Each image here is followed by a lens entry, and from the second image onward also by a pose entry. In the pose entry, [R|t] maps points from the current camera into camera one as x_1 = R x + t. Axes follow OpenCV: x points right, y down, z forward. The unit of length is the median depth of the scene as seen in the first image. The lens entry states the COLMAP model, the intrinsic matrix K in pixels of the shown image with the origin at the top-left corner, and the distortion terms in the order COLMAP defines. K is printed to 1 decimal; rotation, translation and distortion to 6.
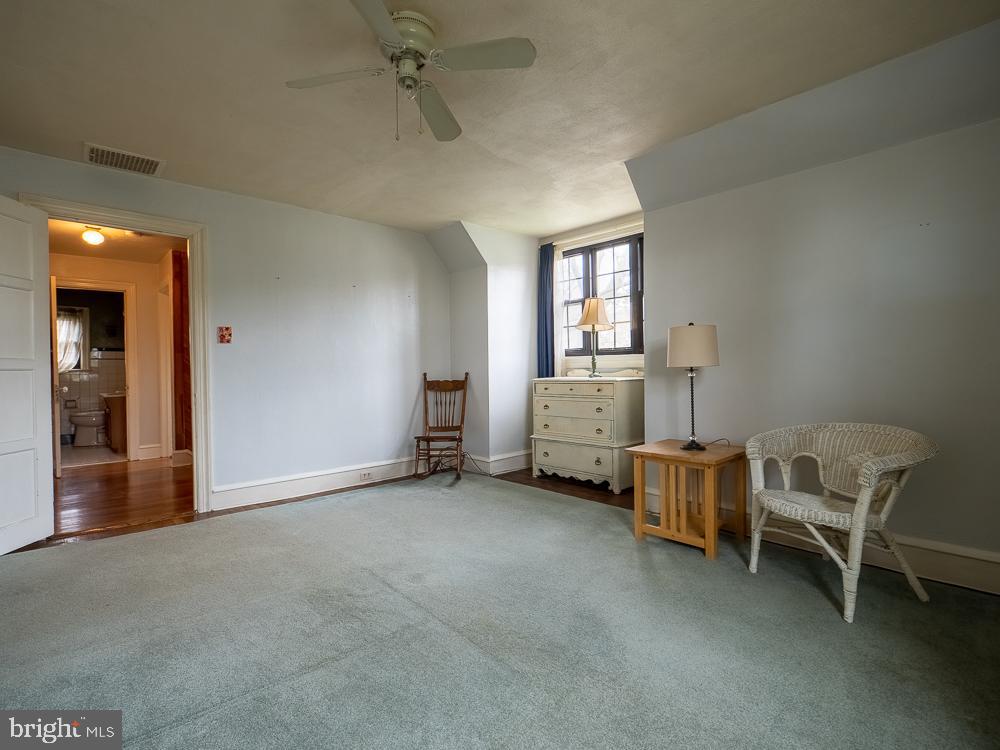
lens RADIAL K [[477.2, 0, 495.5], [0, 477.2, 376.2], [0, 0, 1]] dist [-0.015541, 0.001366]
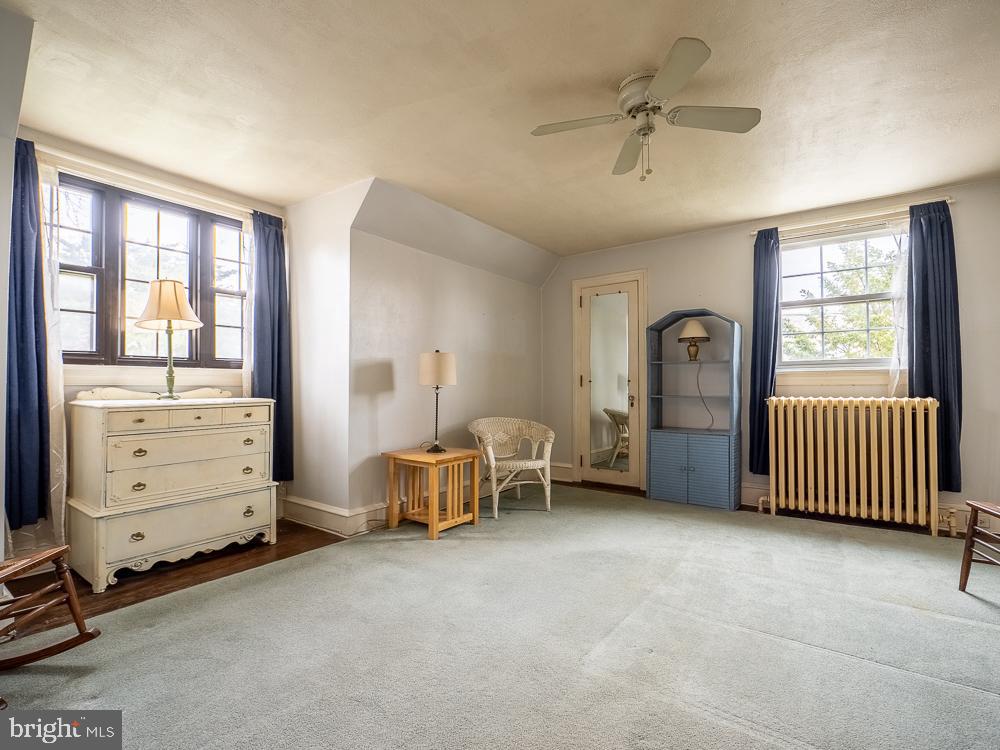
lens RADIAL K [[477.2, 0, 495.5], [0, 477.2, 376.2], [0, 0, 1]] dist [-0.015541, 0.001366]
pose [[-0.194332, 0.031957, 0.980415, -0.576763], [0.018557, 0.999410, -0.028898, -0.003049], [-0.980760, 0.012578, -0.194811, 0.747761]]
